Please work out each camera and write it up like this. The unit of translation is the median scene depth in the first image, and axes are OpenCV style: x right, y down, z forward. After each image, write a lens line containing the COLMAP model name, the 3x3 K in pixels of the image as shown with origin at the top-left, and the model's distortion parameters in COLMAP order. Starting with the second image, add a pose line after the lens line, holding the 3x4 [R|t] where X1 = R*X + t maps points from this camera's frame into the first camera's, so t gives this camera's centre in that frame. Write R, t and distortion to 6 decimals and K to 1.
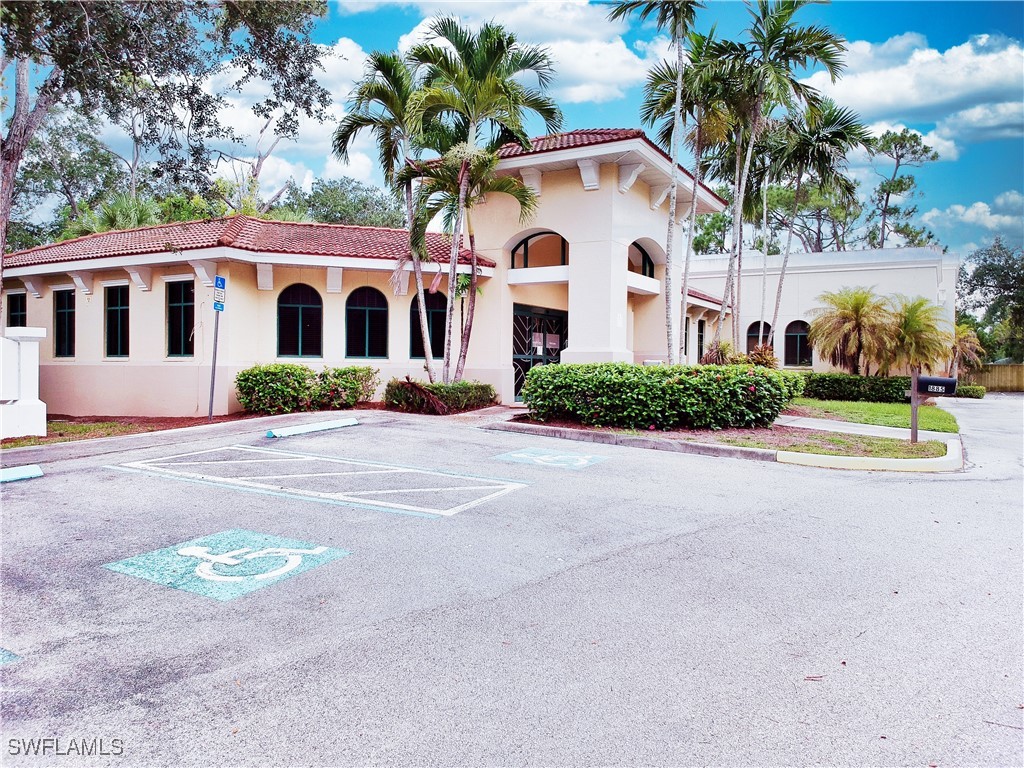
lens RADIAL K [[749.5, 0, 512.0], [0, 749.5, 384.0], [0, 0, 1]] dist [-0.004381, -0.001553]
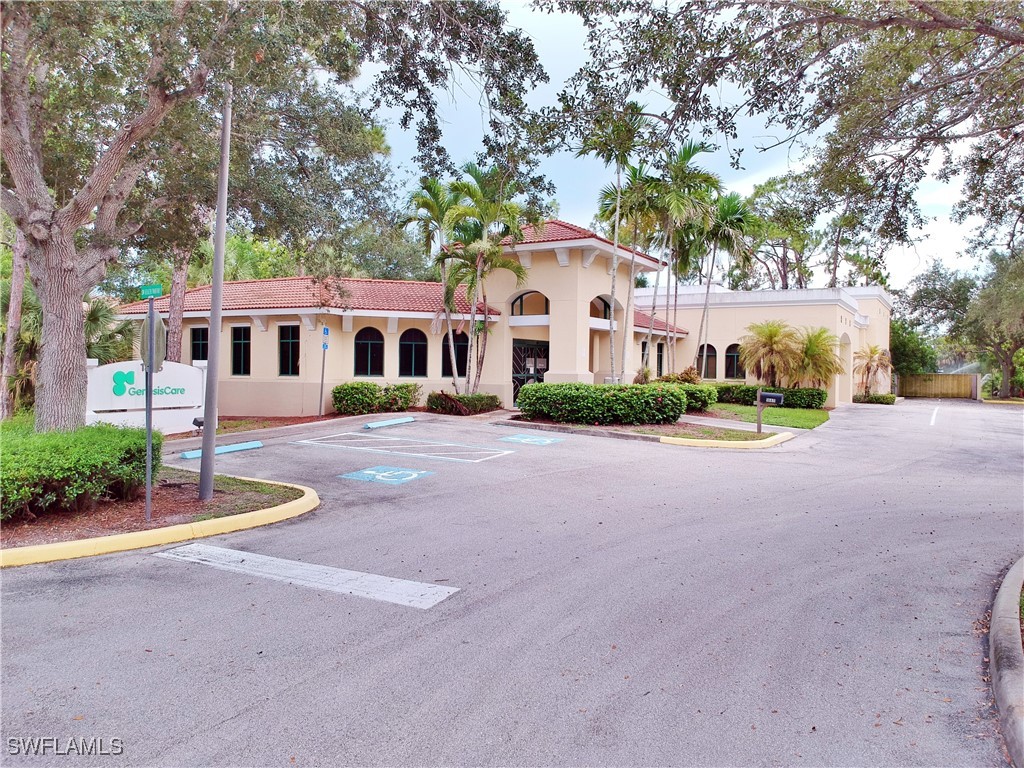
lens RADIAL K [[745.8, 0, 511.5], [0, 745.8, 360.5], [0, 0, 1]] dist [0.007556, 0.001450]
pose [[0.999941, 0.001841, -0.010671, 0.015981], [-0.002209, 0.999399, -0.034608, -0.017056], [0.010600, 0.034629, 0.999344, -0.485586]]
